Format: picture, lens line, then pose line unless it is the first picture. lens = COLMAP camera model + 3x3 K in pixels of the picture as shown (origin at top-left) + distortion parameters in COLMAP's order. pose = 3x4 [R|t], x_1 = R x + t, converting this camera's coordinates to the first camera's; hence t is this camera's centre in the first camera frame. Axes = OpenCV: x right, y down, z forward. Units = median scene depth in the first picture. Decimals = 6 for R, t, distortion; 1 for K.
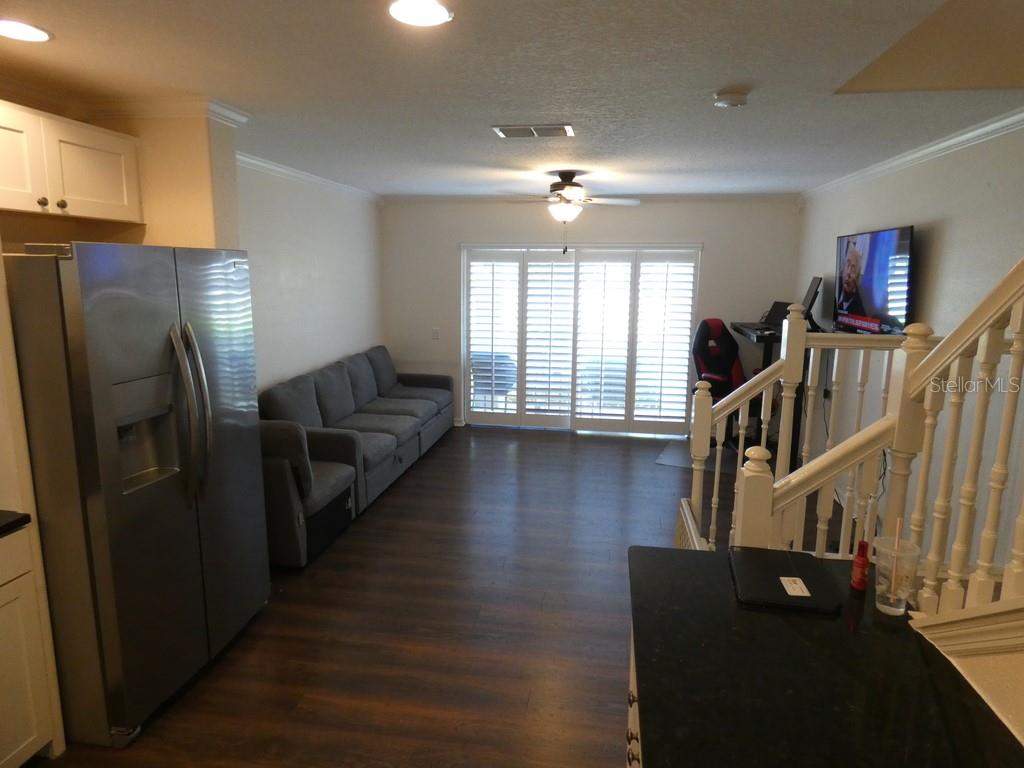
lens RADIAL K [[613.6, 0, 518.5], [0, 613.6, 380.5], [0, 0, 1]] dist [0.001172, 0.000248]
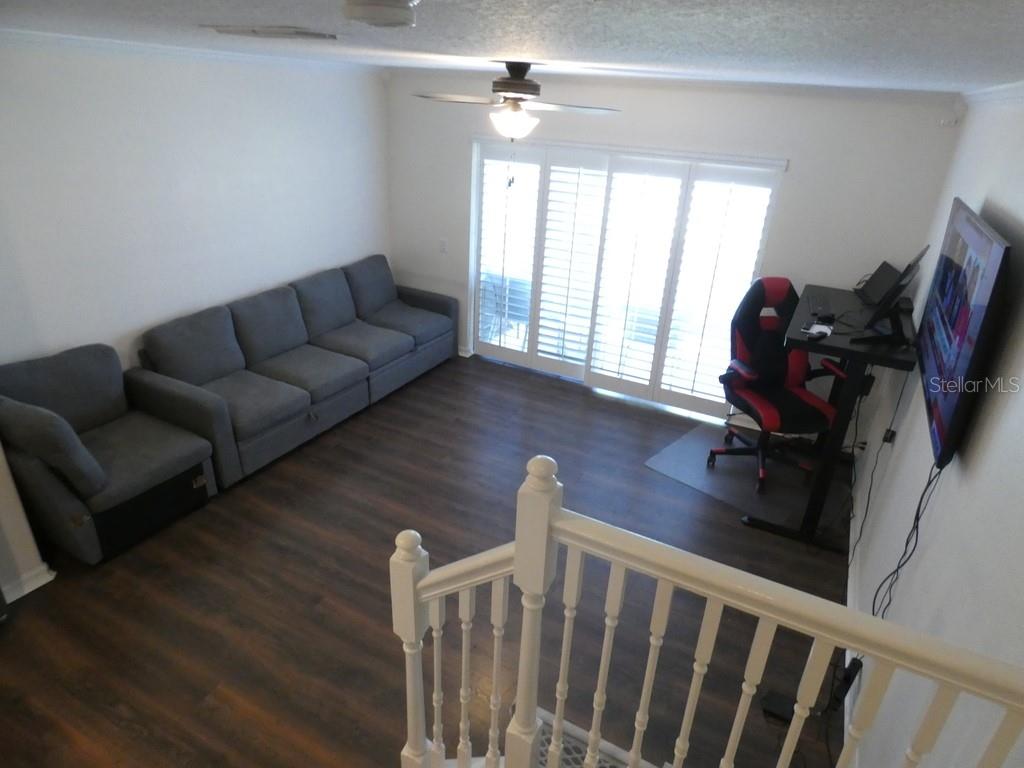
lens RADIAL K [[613.6, 0, 518.5], [0, 613.6, 380.5], [0, 0, 1]] dist [0.001172, 0.000248]
pose [[0.947954, 0.166946, -0.271132, 0.228559], [-0.096192, 0.961891, 0.255955, -0.127869], [0.303530, -0.216553, 0.927887, 0.223729]]
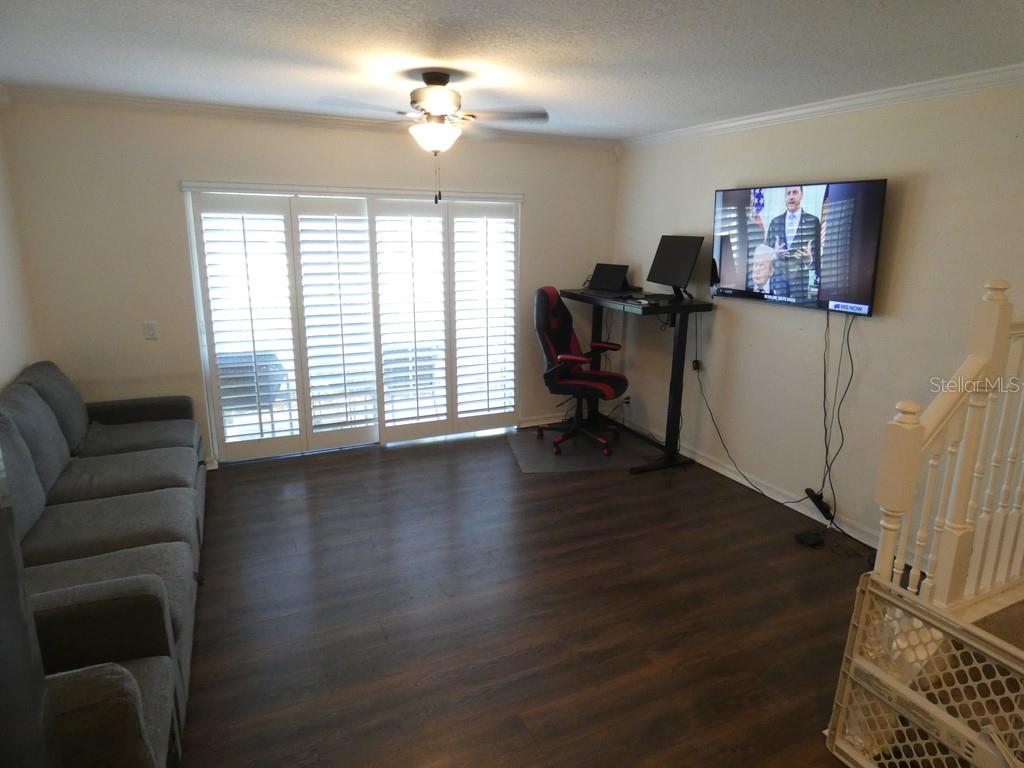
lens RADIAL K [[613.6, 0, 518.5], [0, 613.6, 380.5], [0, 0, 1]] dist [0.001172, 0.000248]
pose [[0.830348, -0.131460, 0.541516, -0.173661], [0.092362, 0.990801, 0.098903, -0.055724], [-0.549537, -0.032109, 0.834852, 0.294320]]
